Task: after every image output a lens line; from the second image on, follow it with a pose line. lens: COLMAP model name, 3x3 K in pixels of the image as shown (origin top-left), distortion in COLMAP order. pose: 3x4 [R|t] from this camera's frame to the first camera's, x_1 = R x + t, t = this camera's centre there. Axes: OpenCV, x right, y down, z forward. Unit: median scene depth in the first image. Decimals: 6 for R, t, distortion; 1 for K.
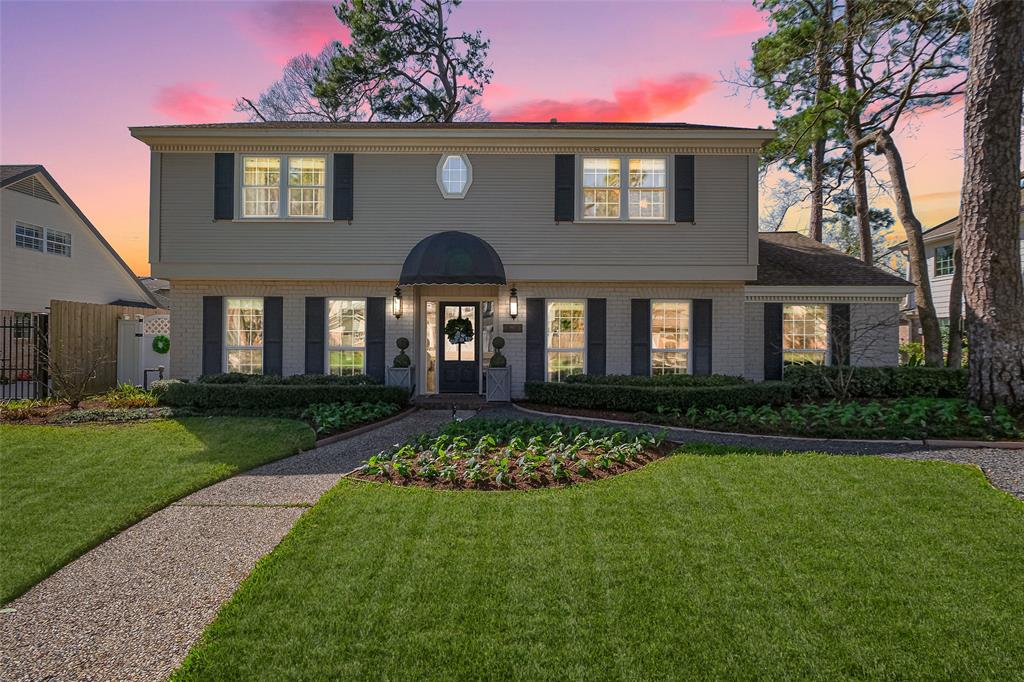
lens RADIAL K [[450.0, 0, 513.6], [0, 450.0, 340.0], [0, 0, 1]] dist [0.000982, -0.002064]
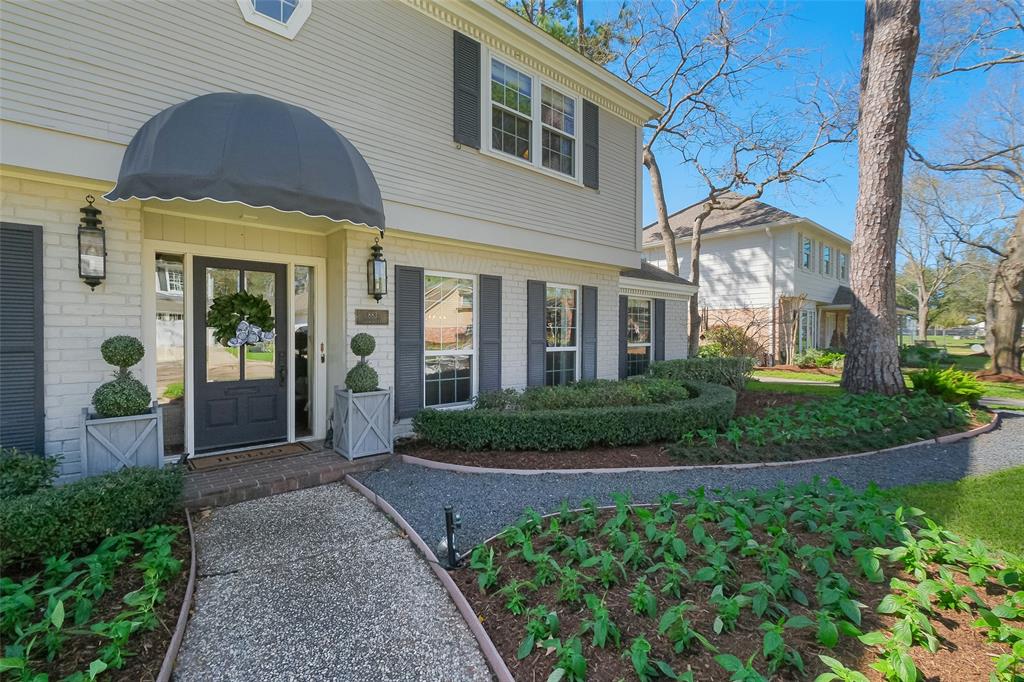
lens RADIAL K [[450.0, 0, 511.4], [0, 450.0, 339.3], [0, 0, 1]] dist [0.000982, -0.002064]
pose [[0.745035, -0.014926, 0.666859, -0.396146], [-0.001081, 0.999721, 0.023584, -0.019133], [-0.667025, -0.018292, 0.744811, 0.756270]]
